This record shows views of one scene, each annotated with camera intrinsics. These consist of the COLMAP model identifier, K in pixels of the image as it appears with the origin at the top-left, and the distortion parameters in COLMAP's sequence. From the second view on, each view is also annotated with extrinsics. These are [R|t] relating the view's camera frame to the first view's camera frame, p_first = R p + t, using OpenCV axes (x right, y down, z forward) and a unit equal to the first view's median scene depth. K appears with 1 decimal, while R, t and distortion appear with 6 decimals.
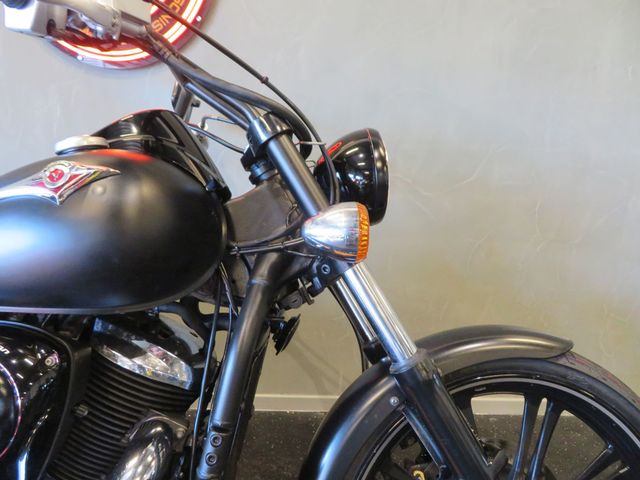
lens RADIAL K [[458.2, 0, 316.3], [0, 458.2, 239.6], [0, 0, 1]] dist [-0.004584, -0.003799]
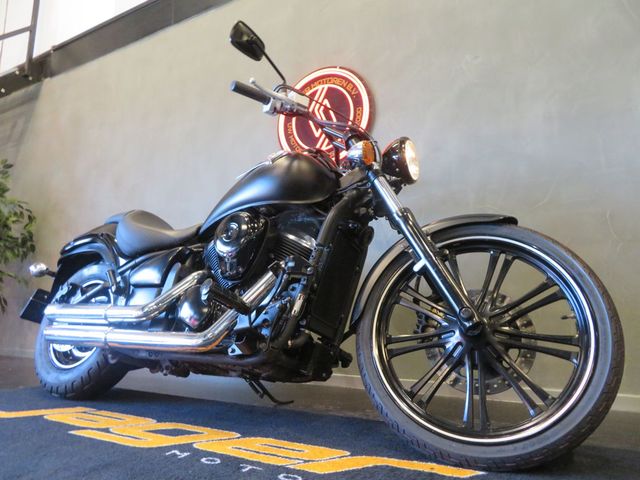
lens RADIAL K [[458.2, 0, 321.3], [0, 458.2, 243.1], [0, 0, 1]] dist [-0.004584, -0.003799]
pose [[0.868426, -0.101561, -0.485307, 0.837485], [-0.093581, 0.927631, -0.361584, 1.112638], [0.486908, 0.359425, 0.796074, -0.755520]]
